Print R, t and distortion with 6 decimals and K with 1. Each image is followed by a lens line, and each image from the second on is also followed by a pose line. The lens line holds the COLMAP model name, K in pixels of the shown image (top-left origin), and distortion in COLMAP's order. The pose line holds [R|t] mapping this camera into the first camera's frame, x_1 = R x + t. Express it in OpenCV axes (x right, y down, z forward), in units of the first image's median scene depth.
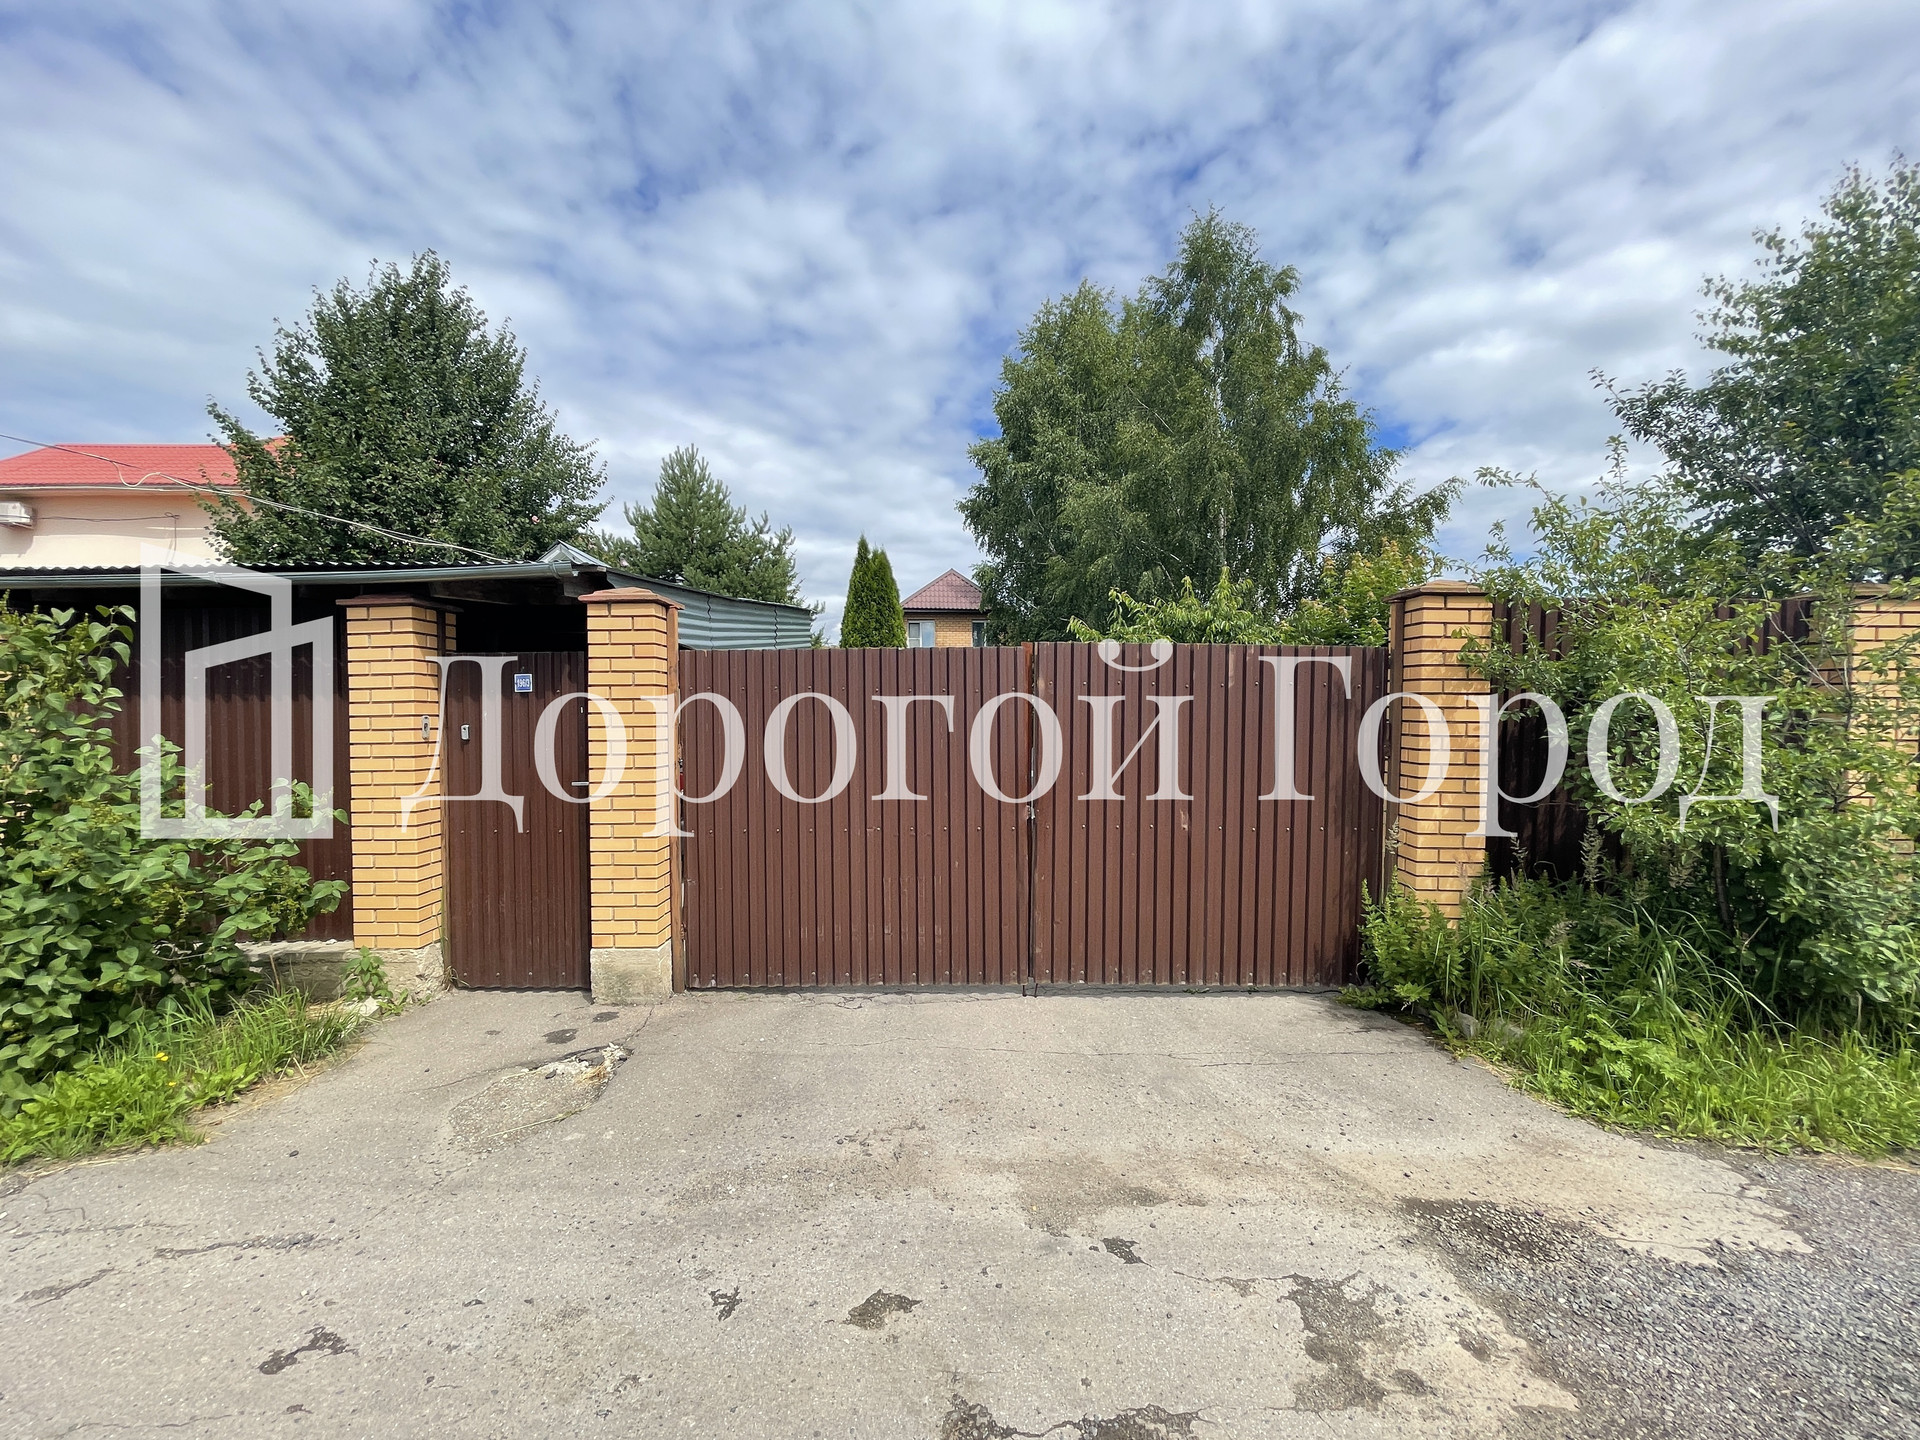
lens RADIAL K [[780.6, 0, 952.2], [0, 780.6, 718.5], [0, 0, 1]] dist [0.001233, 0.000396]
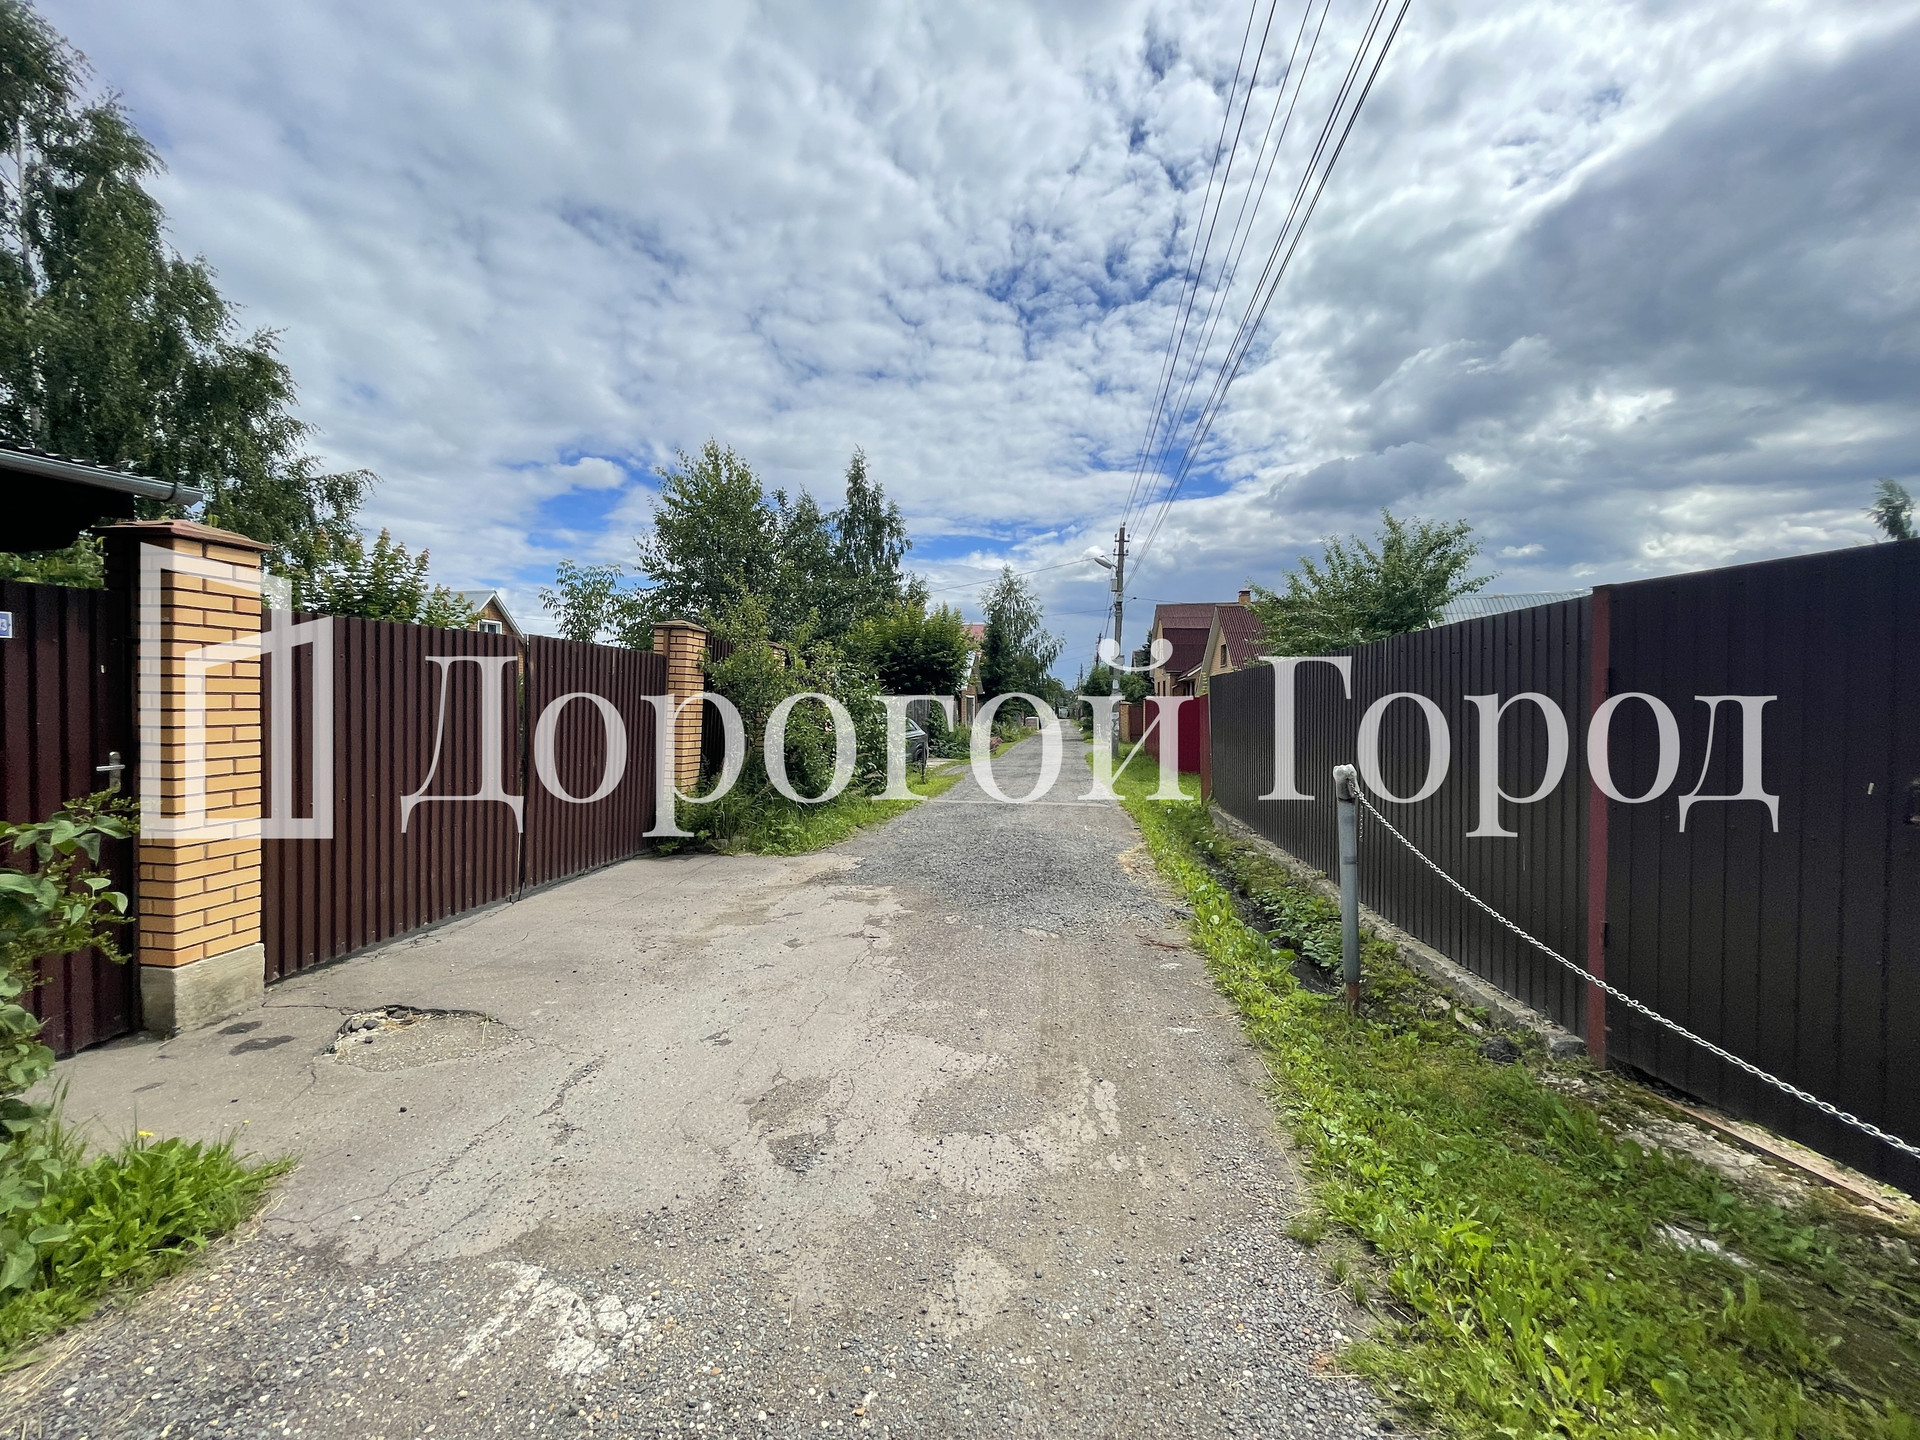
lens RADIAL K [[786.3, 0, 966.4], [0, 786.3, 710.8], [0, 0, 1]] dist [0.001099, 0.000382]
pose [[0.119964, -0.011446, 0.992712, -1.426086], [-0.014604, 0.999805, 0.013292, 0.009808], [-0.992671, -0.016093, 0.119773, 0.126865]]
